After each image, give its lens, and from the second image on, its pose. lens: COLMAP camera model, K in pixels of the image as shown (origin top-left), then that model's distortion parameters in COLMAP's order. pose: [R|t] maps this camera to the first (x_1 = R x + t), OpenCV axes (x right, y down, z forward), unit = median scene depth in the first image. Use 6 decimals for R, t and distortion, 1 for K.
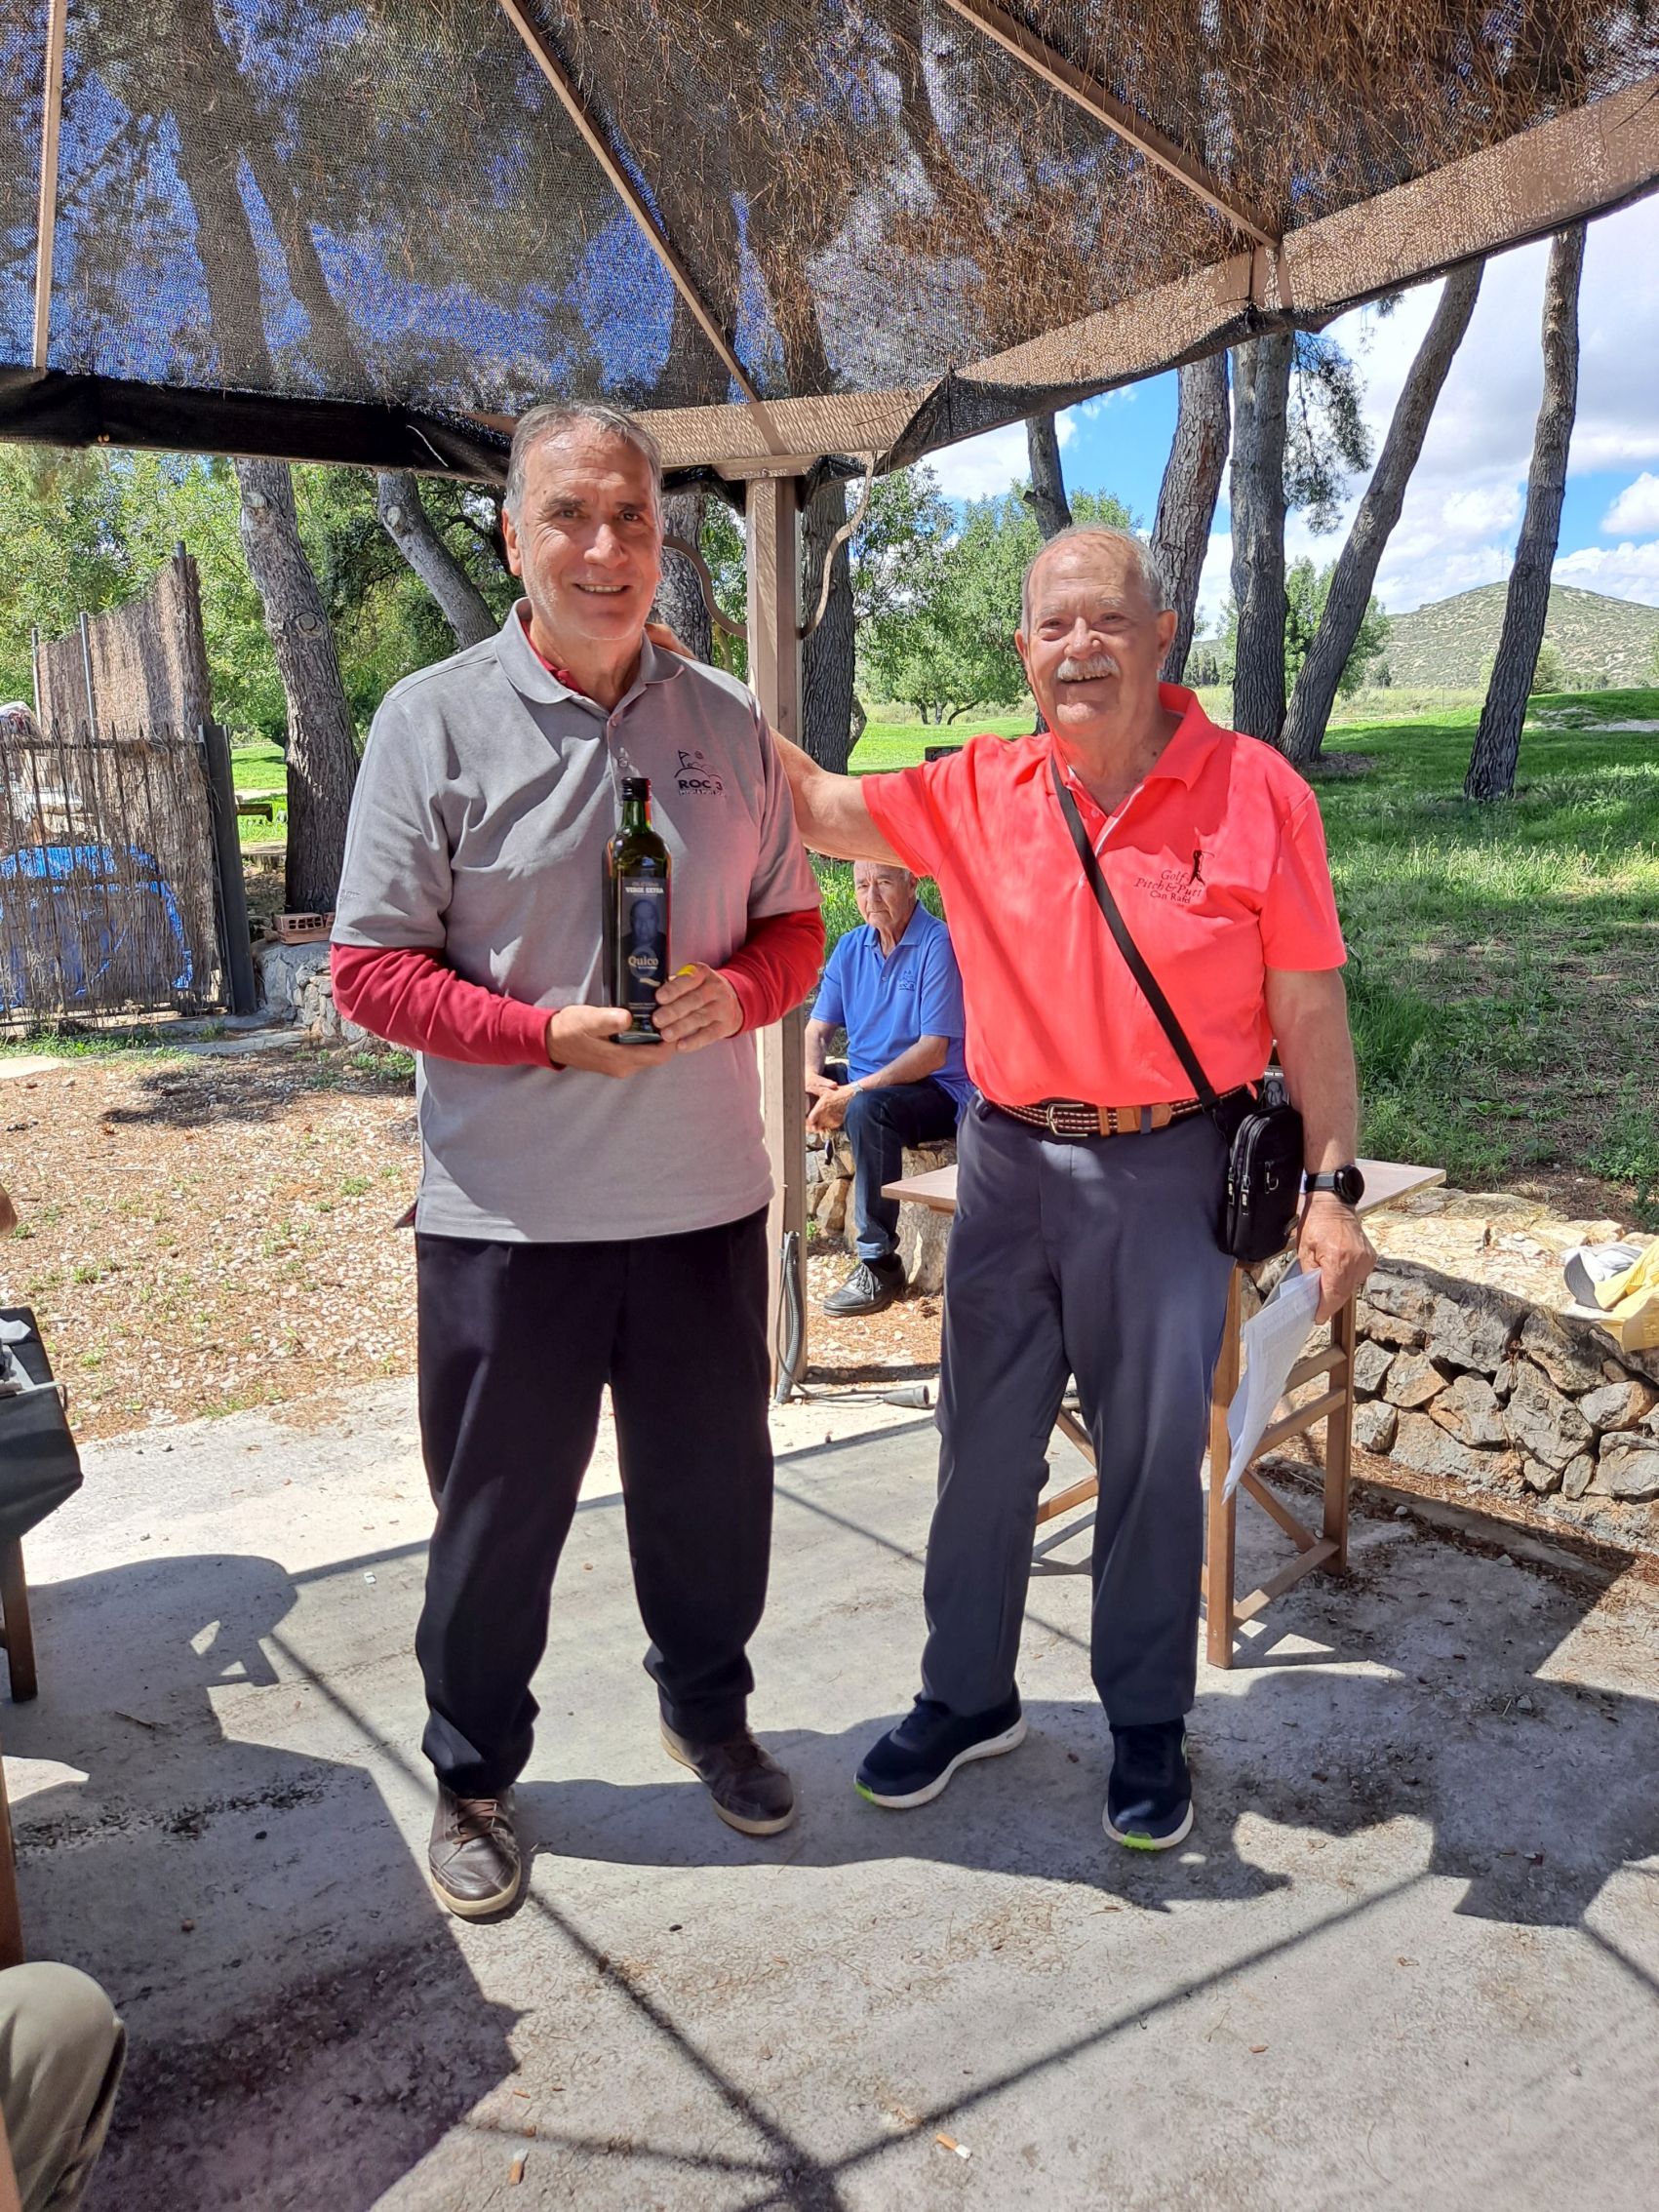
lens RADIAL K [[1645.6, 0, 821.7], [0, 1645.6, 1139.9], [0, 0, 1]] dist [0.047763, -0.048468]
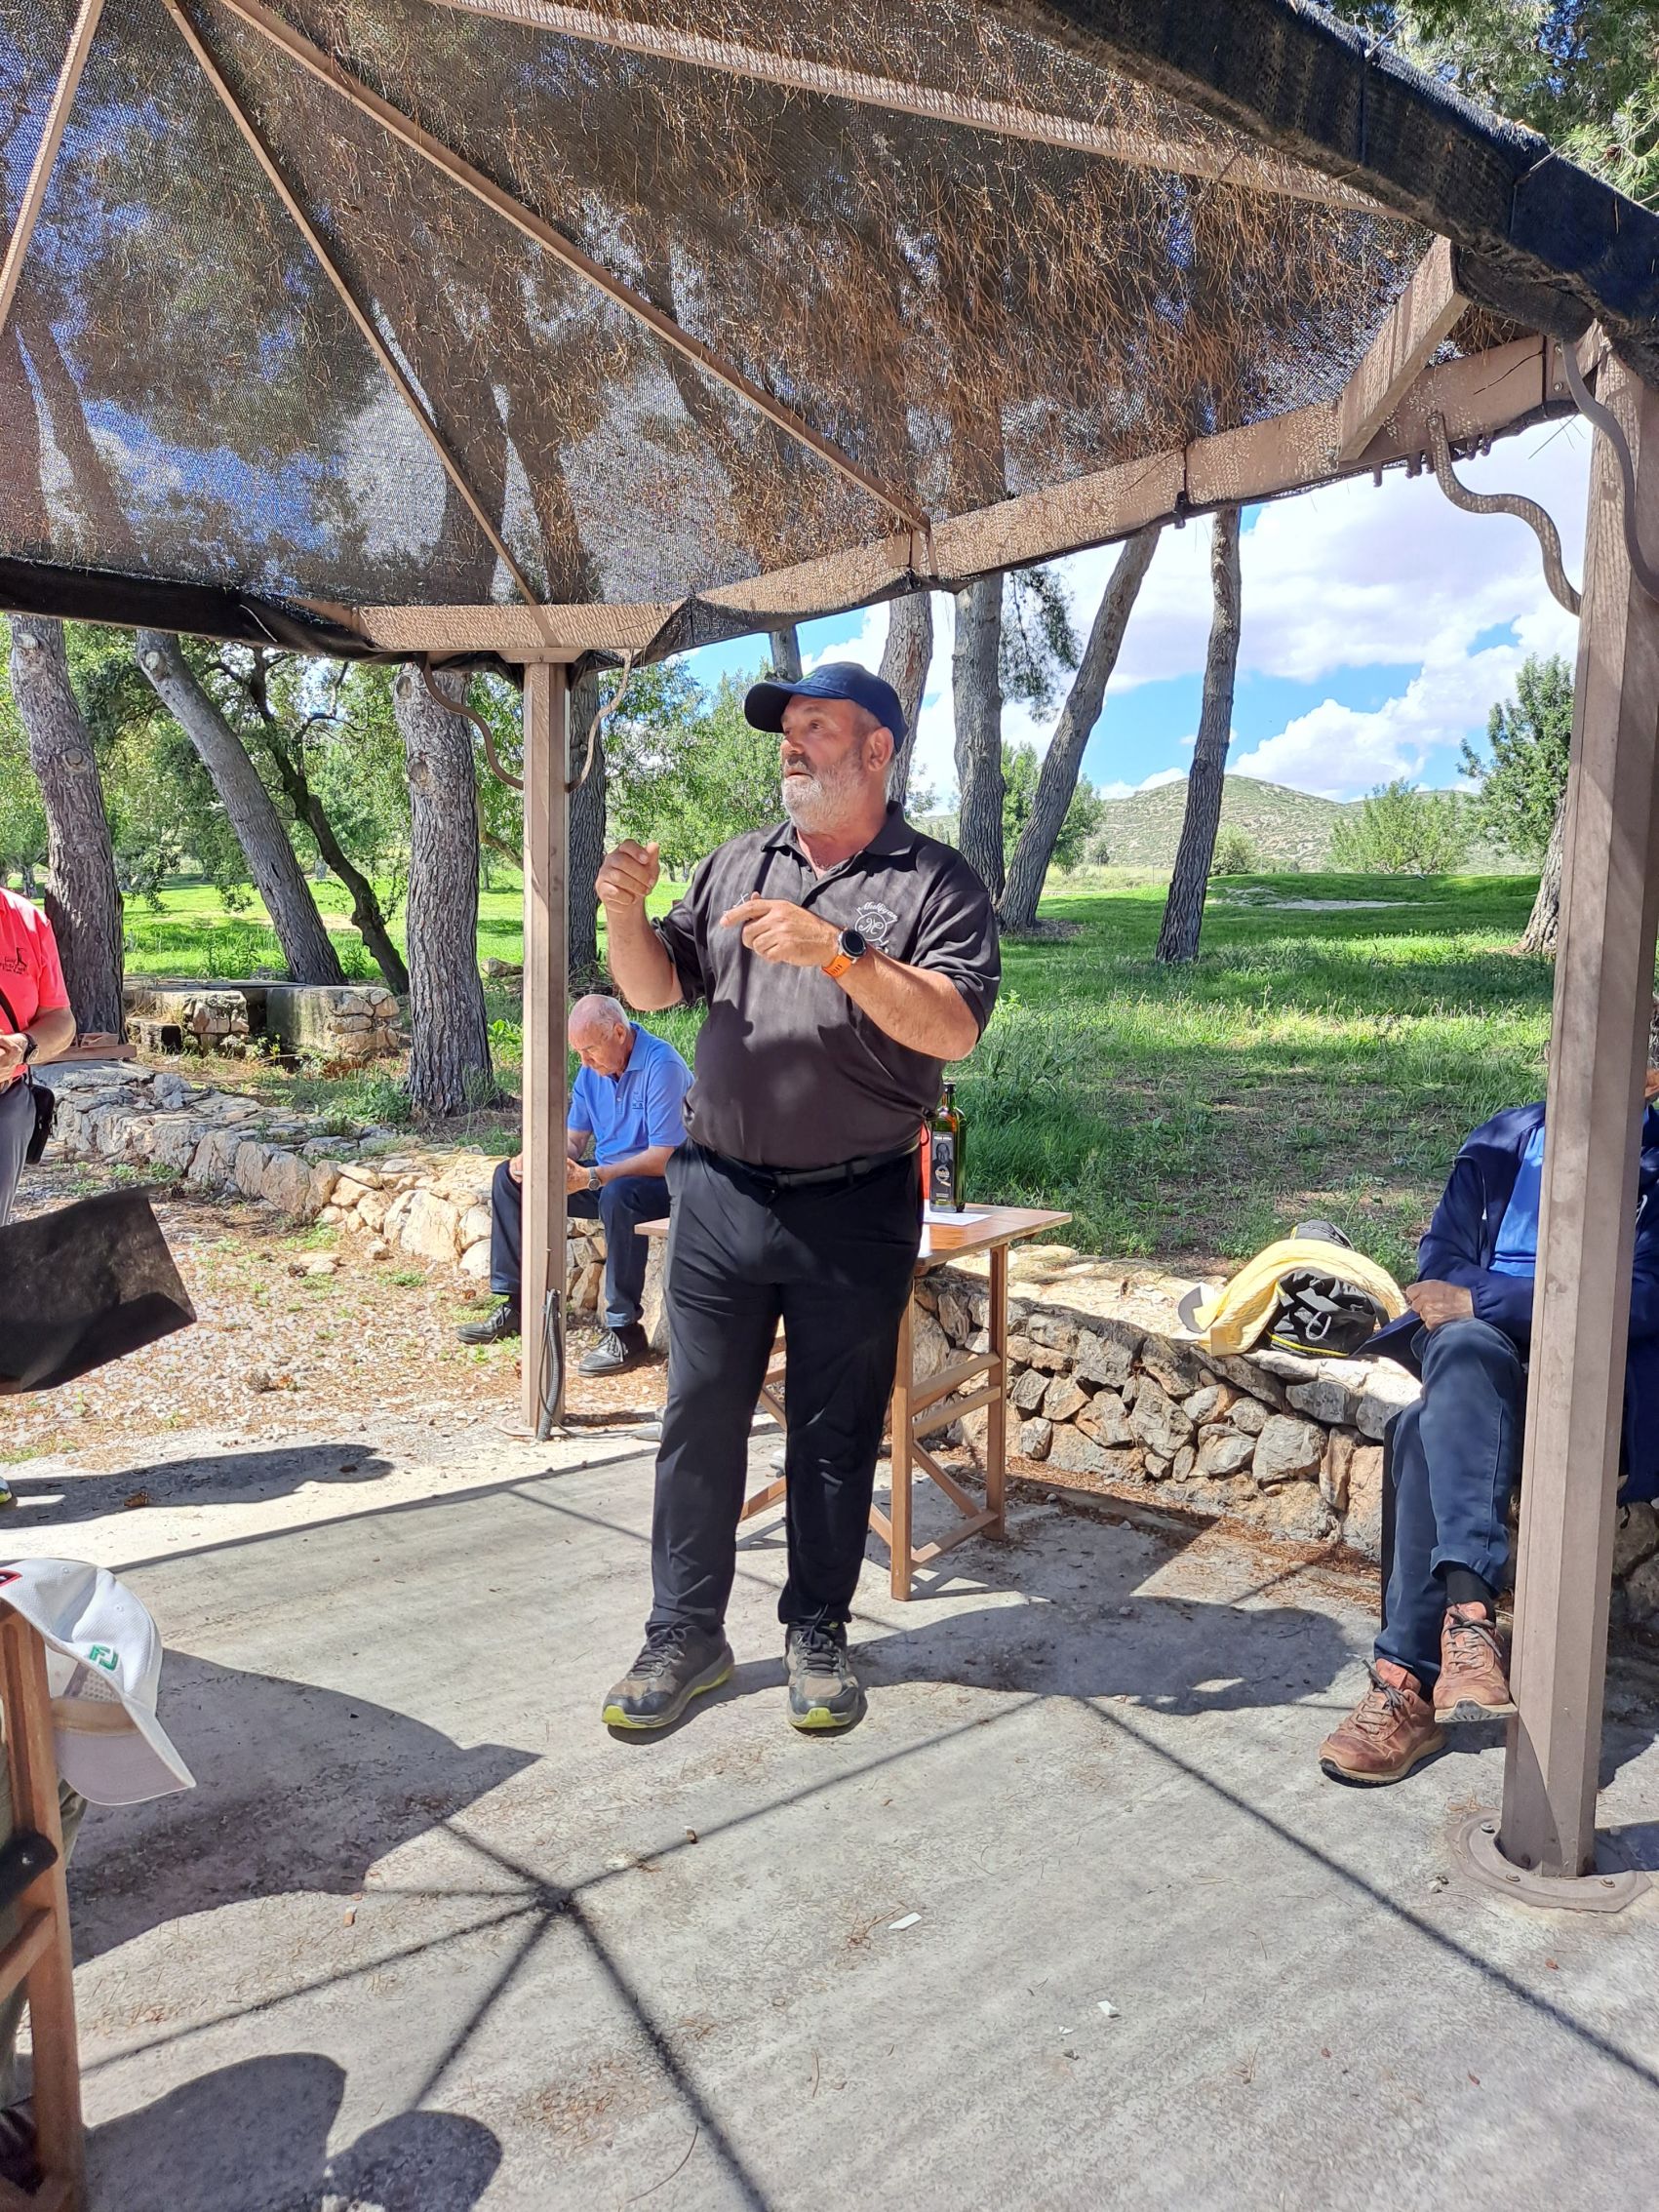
lens RADIAL K [[1645.6, 0, 833.0], [0, 1645.6, 1113.4], [0, 0, 1]] dist [0.047763, -0.048468]
pose [[0.987127, 0.012891, 0.159419, -0.009452], [0.004378, 0.994195, -0.107503, 0.051750], [-0.159880, 0.106817, 0.981340, -0.161852]]
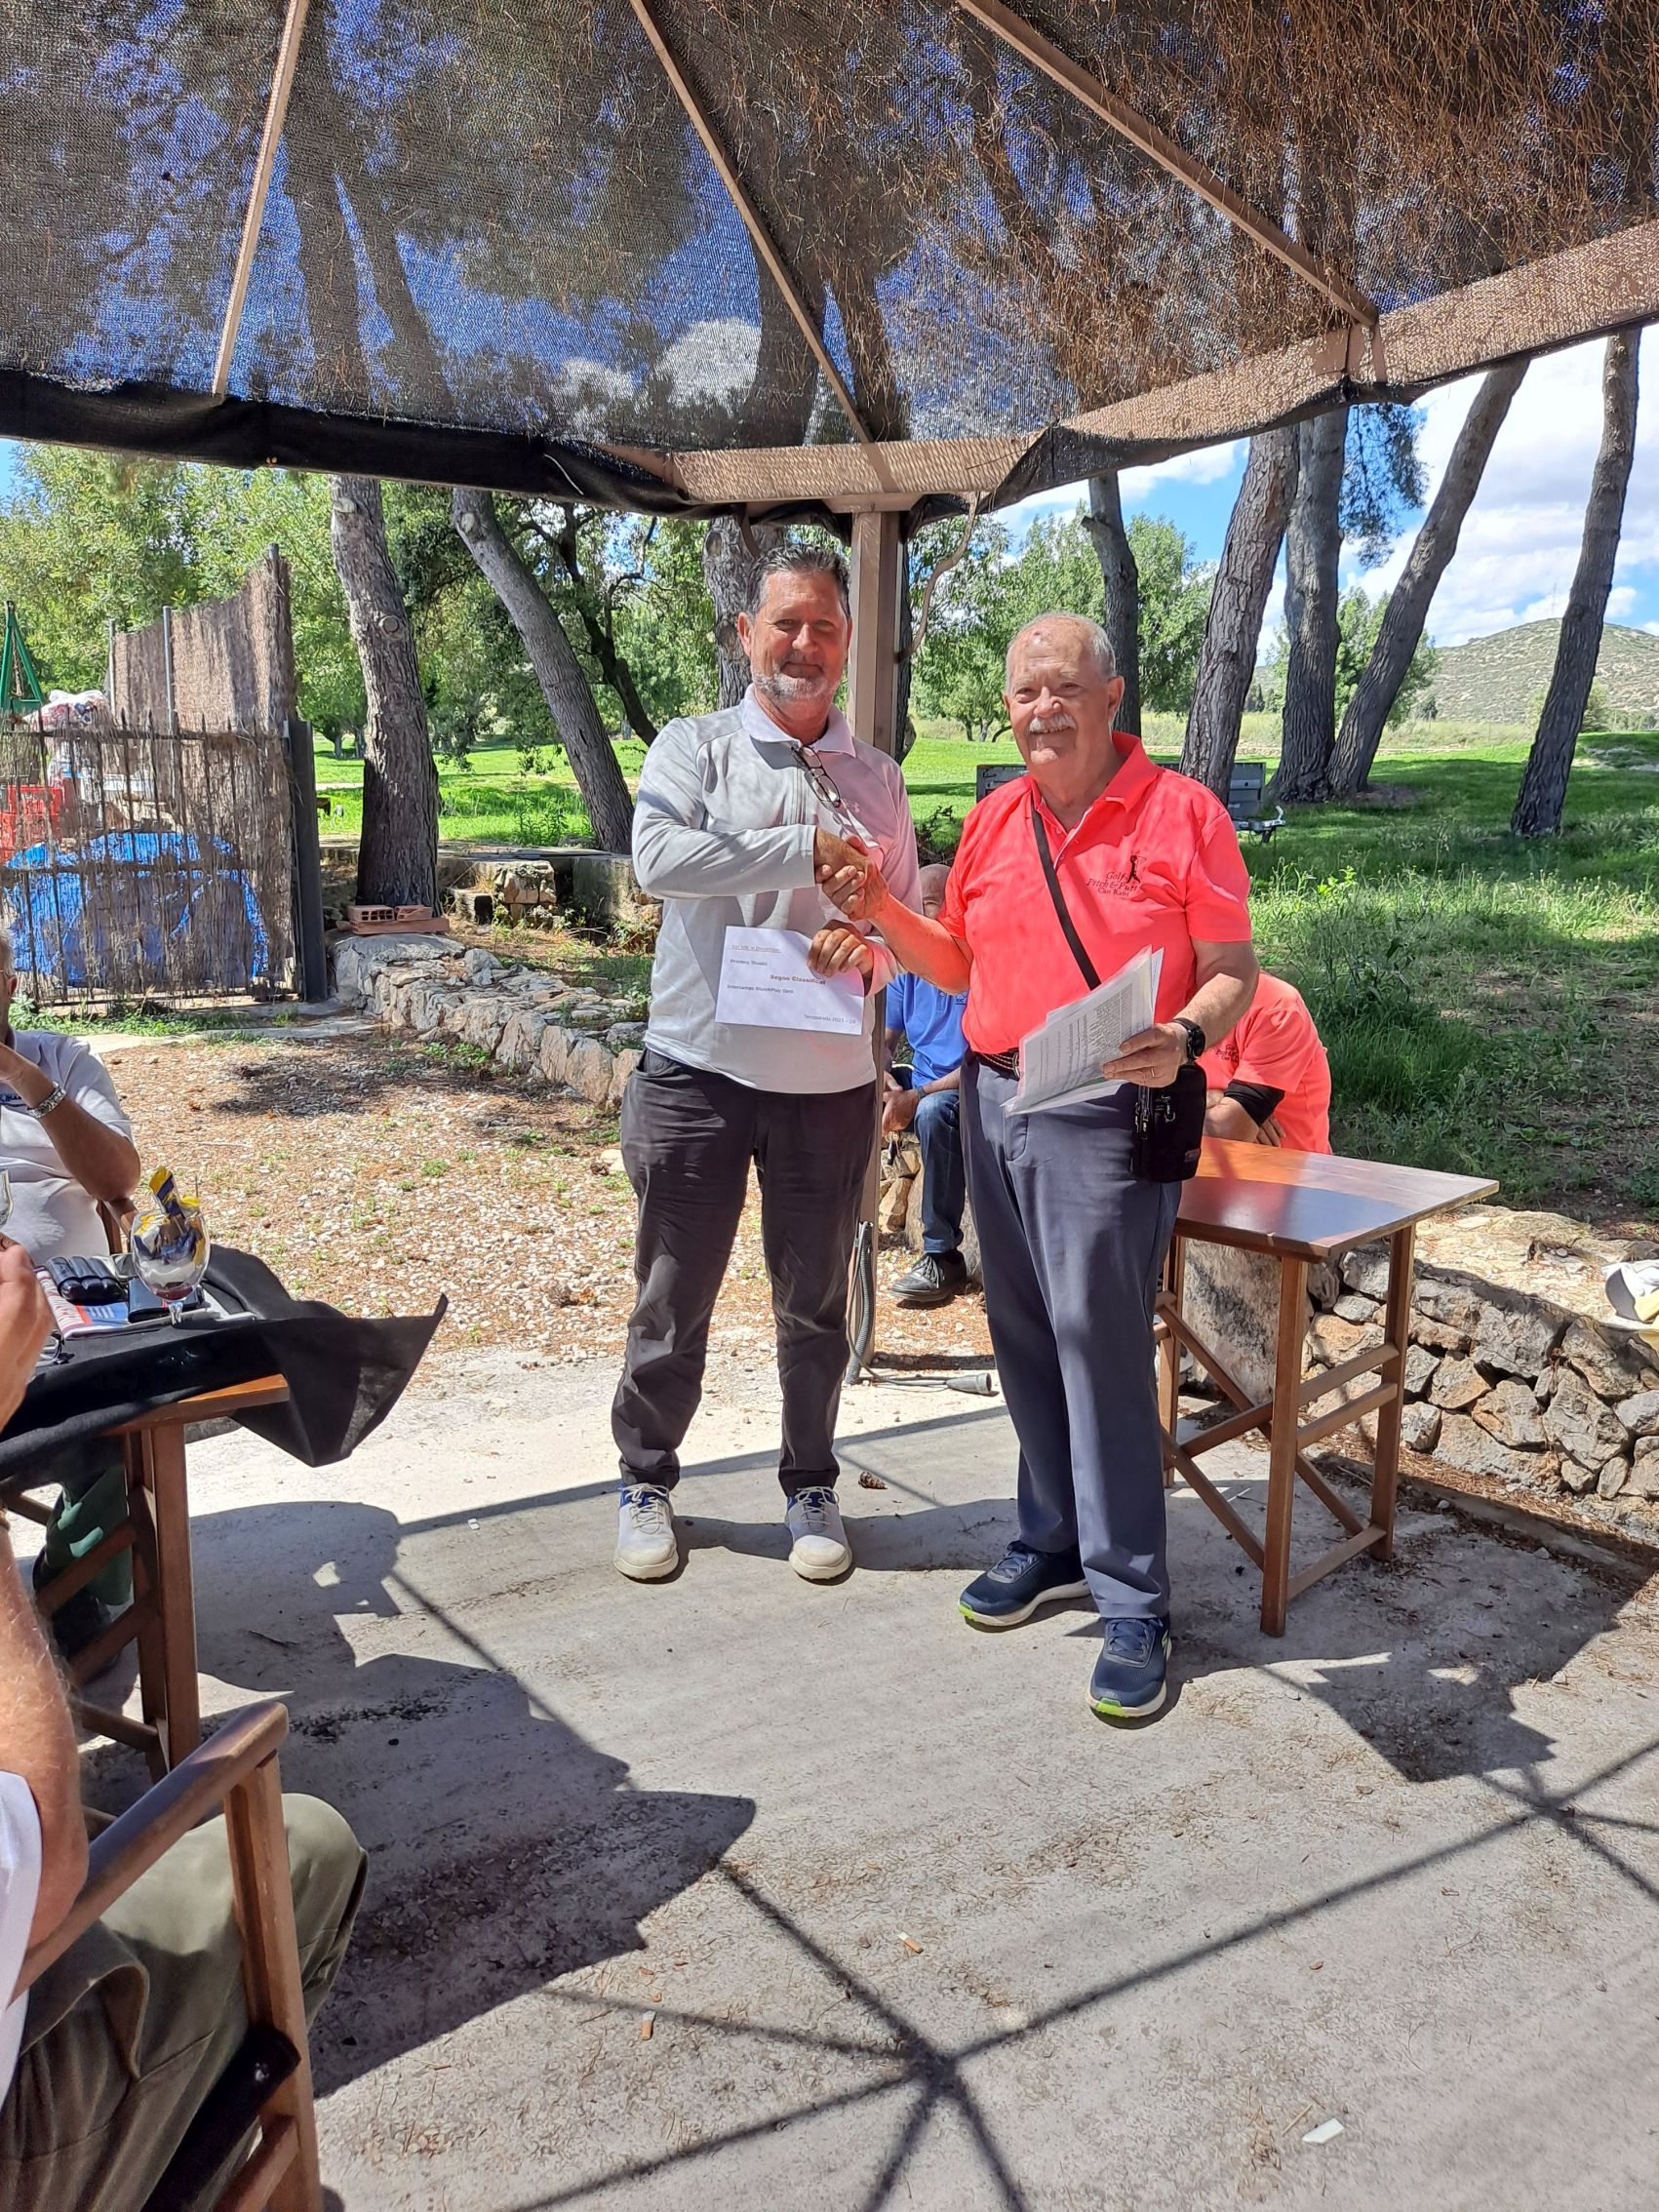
lens RADIAL K [[1645.6, 0, 825.9], [0, 1645.6, 1126.1], [0, 0, 1]] dist [0.047763, -0.048468]
pose [[0.999169, 0.037816, -0.015229, -0.027089], [-0.038042, 0.999166, -0.014808, 0.009853], [0.014656, 0.015375, 0.999774, -0.049125]]
